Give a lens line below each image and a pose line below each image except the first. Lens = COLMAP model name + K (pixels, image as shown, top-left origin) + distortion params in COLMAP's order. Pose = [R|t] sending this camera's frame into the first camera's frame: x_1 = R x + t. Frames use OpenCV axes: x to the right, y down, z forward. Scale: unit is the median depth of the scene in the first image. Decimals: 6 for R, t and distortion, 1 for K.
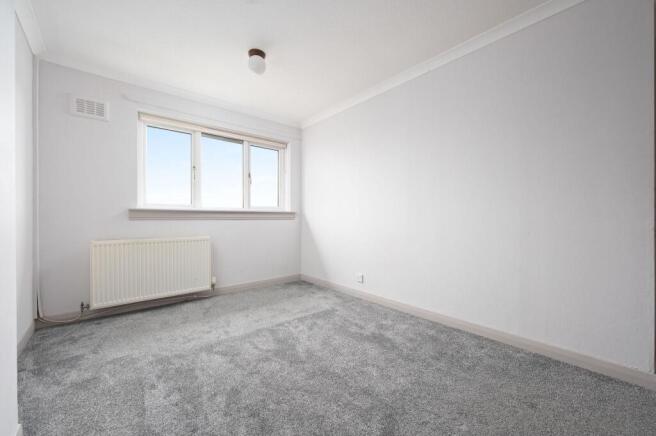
lens RADIAL K [[262.1, 0, 330.0], [0, 262.1, 220.6], [0, 0, 1]] dist [-0.000207, 0.000206]
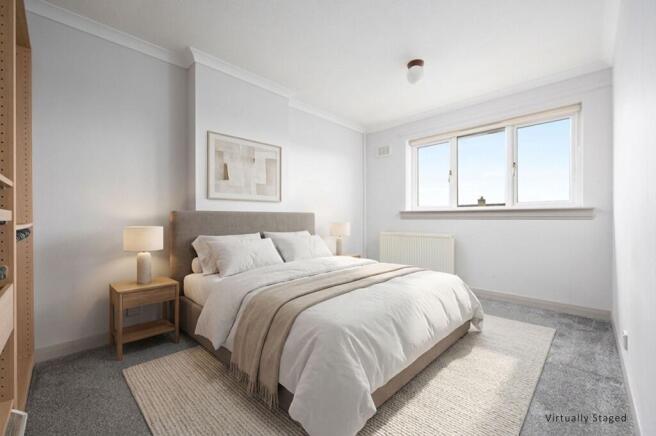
lens RADIAL K [[262.1, 0, 330.2], [0, 262.1, 216.8], [0, 0, 1]] dist [-0.000207, 0.000206]
pose [[0.094368, -0.006938, -0.995513, 0.533477], [-0.006869, 0.999947, -0.007620, -0.000758], [0.995514, 0.007557, 0.094315, 0.397098]]
